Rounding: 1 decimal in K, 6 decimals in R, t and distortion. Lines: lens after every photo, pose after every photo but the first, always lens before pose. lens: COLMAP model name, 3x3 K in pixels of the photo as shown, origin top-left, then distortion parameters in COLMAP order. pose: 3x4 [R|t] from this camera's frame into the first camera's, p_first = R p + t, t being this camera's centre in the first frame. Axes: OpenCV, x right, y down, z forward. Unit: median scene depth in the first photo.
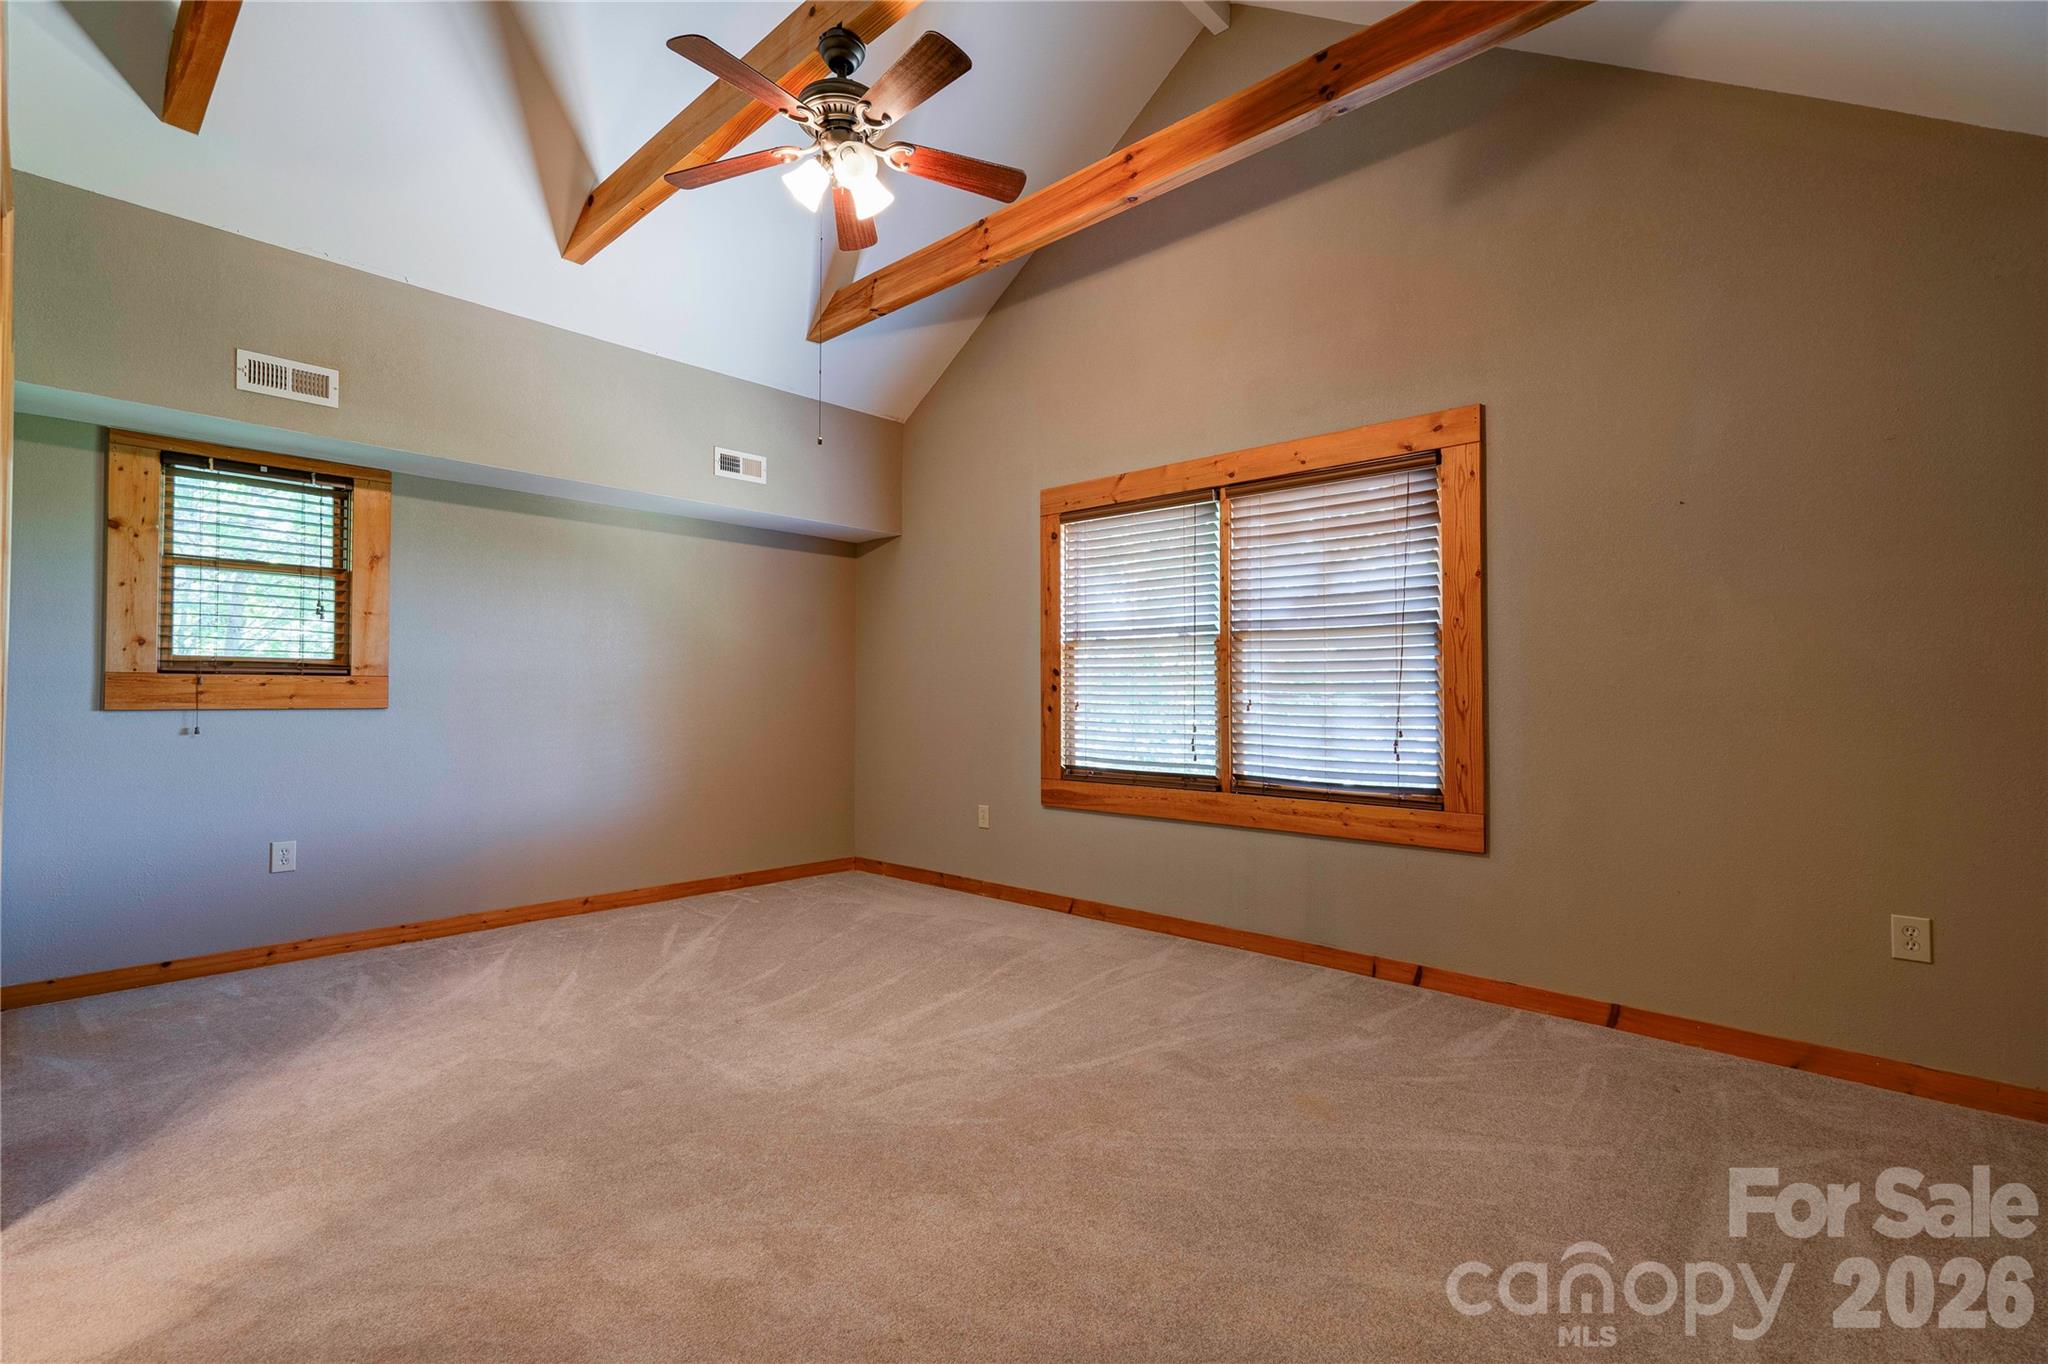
lens RADIAL K [[938.4, 0, 1017.8], [0, 938.4, 677.6], [0, 0, 1]] dist [-0.003971, 0.013531]
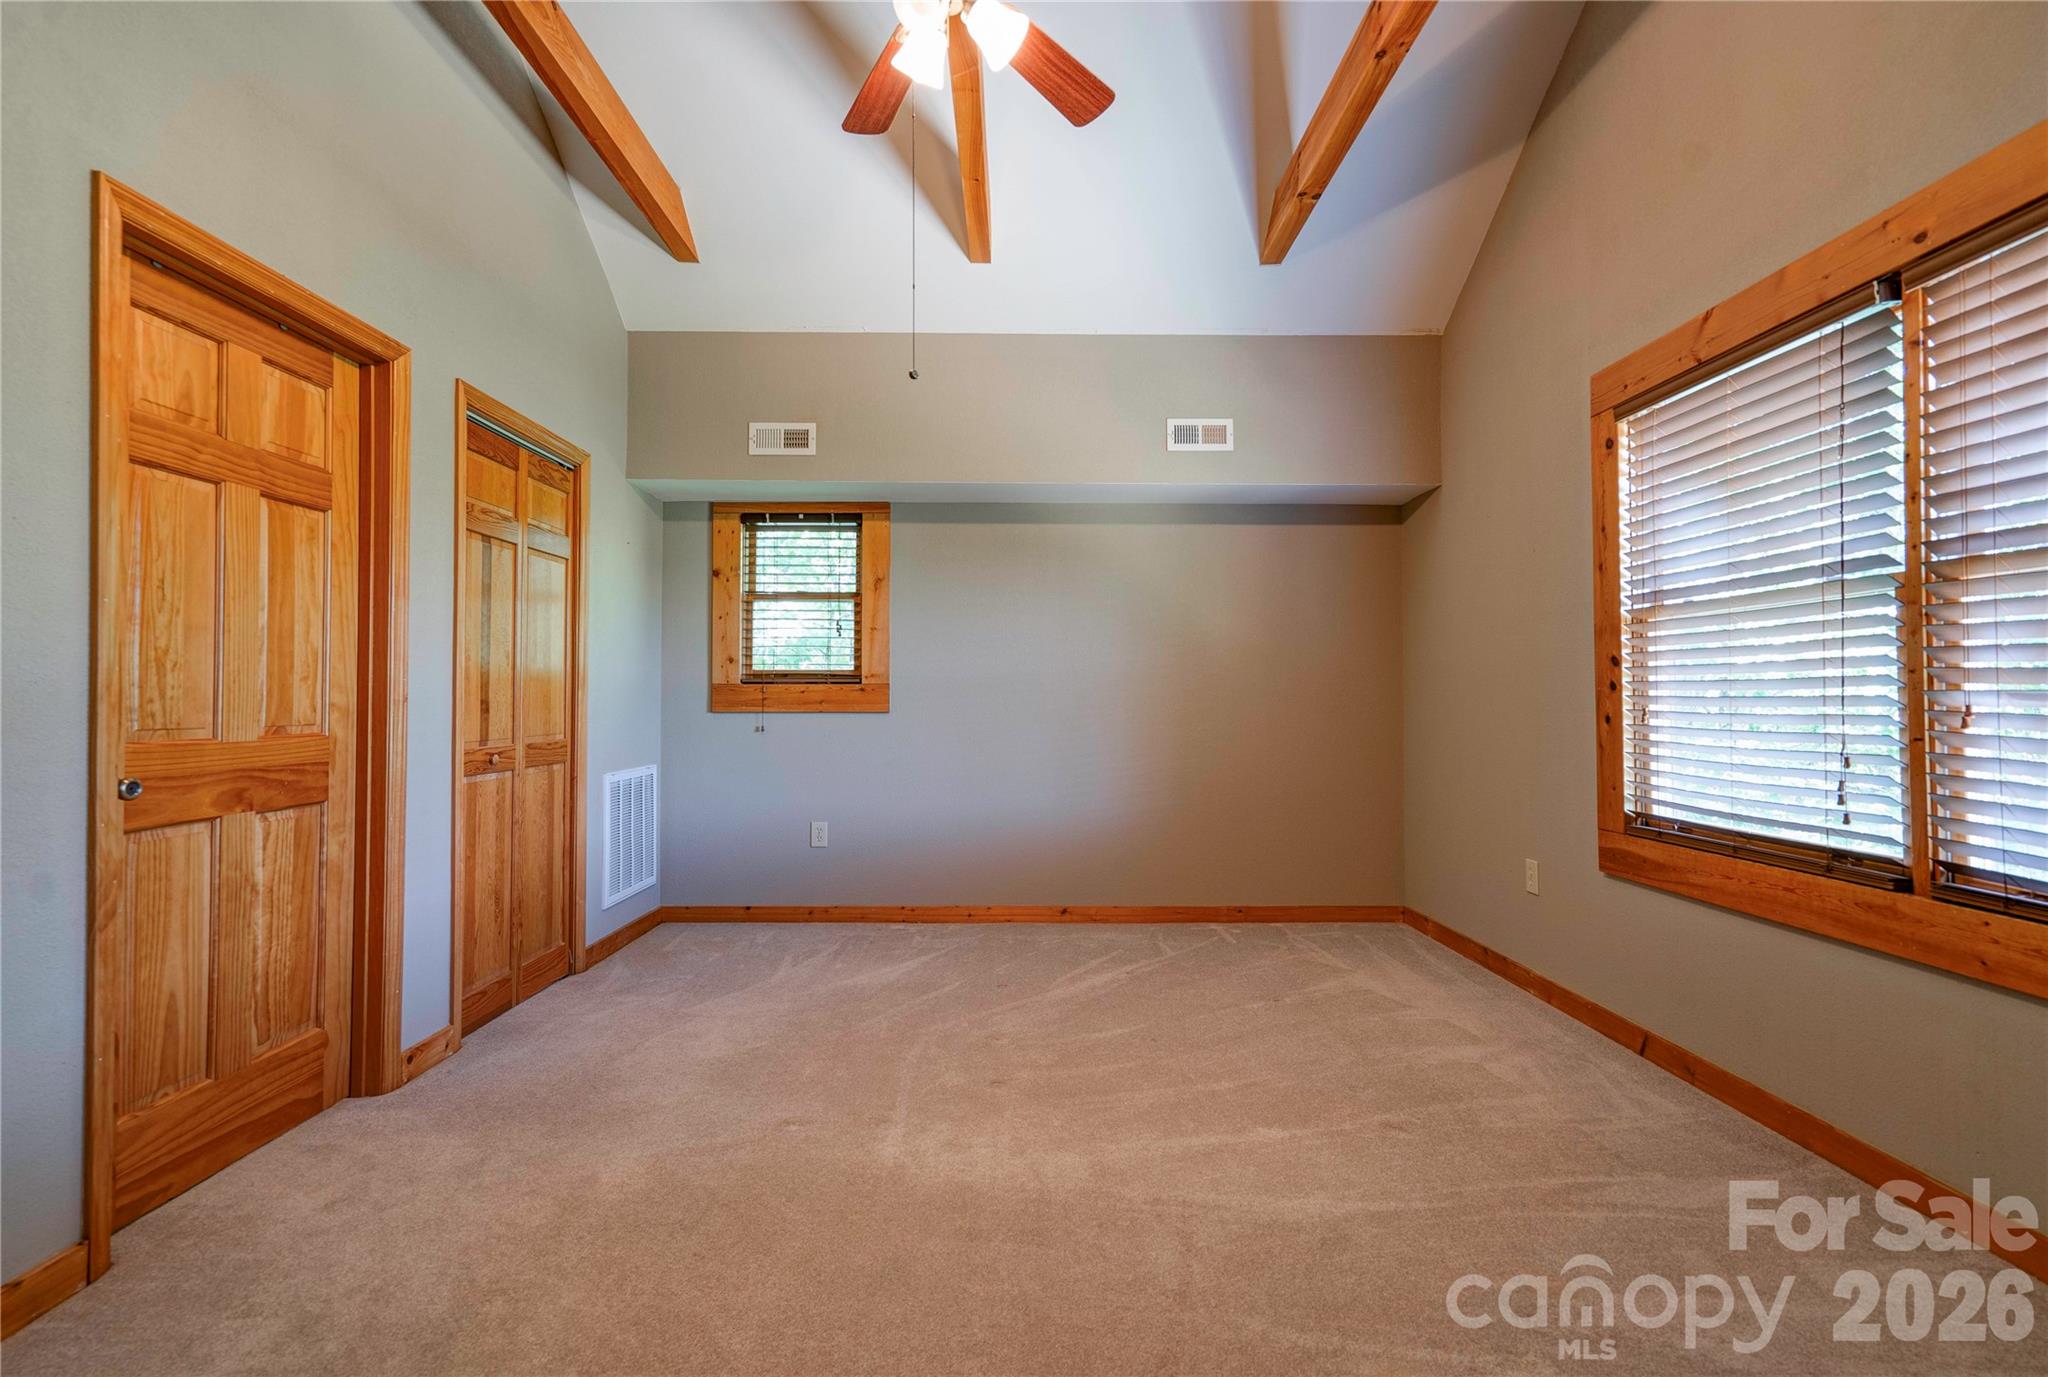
lens RADIAL K [[951.6, 0, 1020.9], [0, 951.6, 681.1], [0, 0, 1]] dist [-0.013193, 0.022983]
pose [[0.687182, -0.017817, -0.726267, 0.265058], [0.016212, 0.999826, -0.009189, 0.008323], [0.726305, -0.005460, 0.687351, 0.323736]]
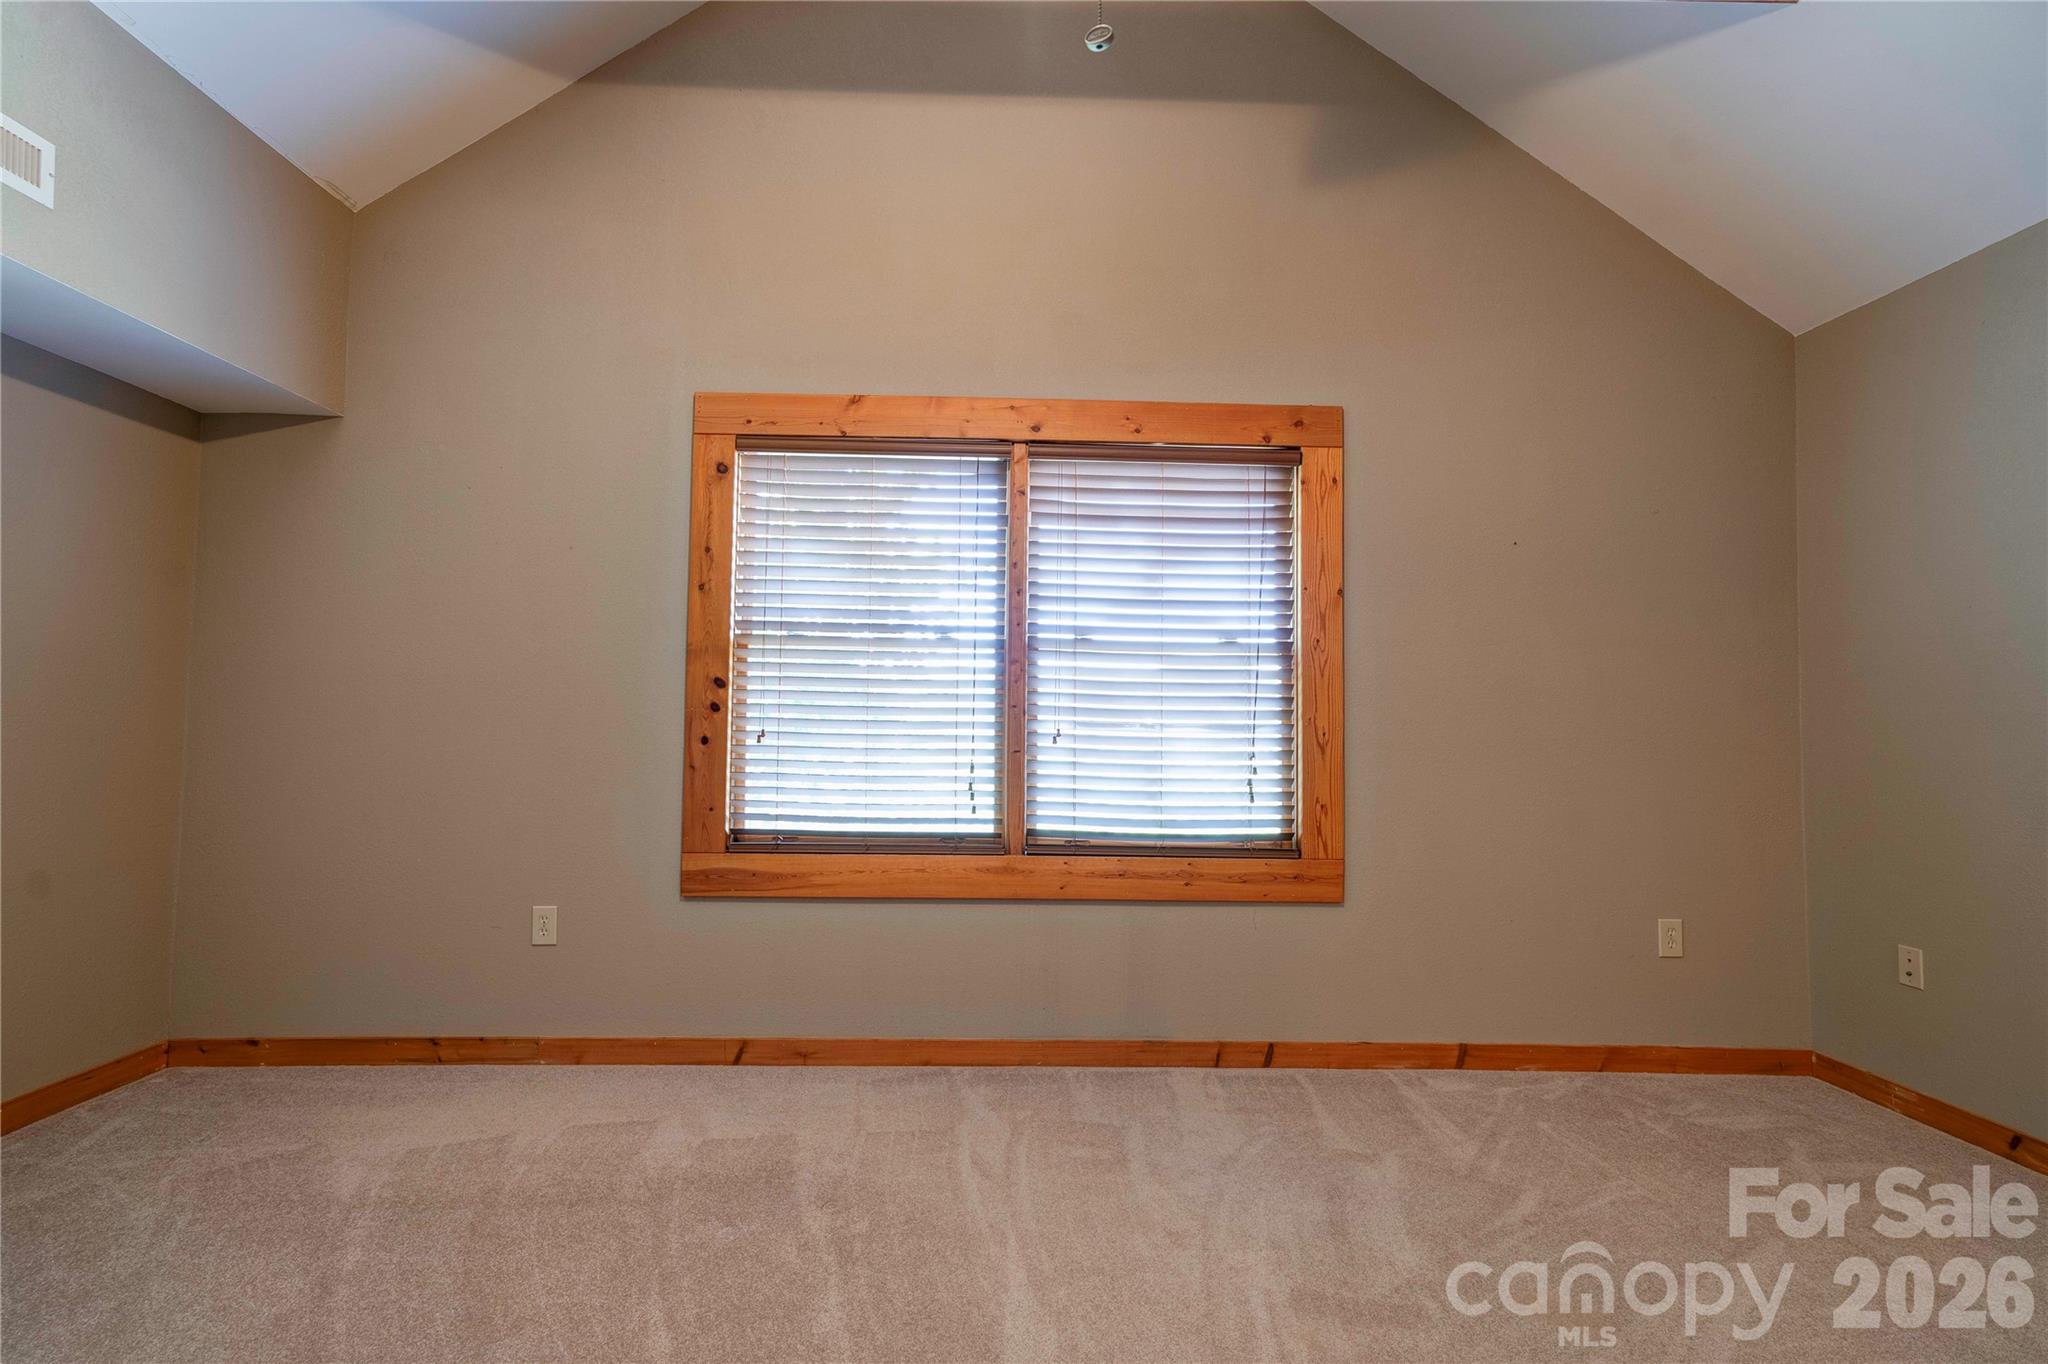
lens RADIAL K [[938.4, 0, 1017.8], [0, 938.4, 677.6], [0, 0, 1]] dist [-0.003971, 0.013531]
pose [[0.714029, 0.039116, 0.699023, -0.299486], [-0.025621, 0.999229, -0.029744, 0.005397], [-0.699648, 0.003328, 0.714480, 0.474176]]
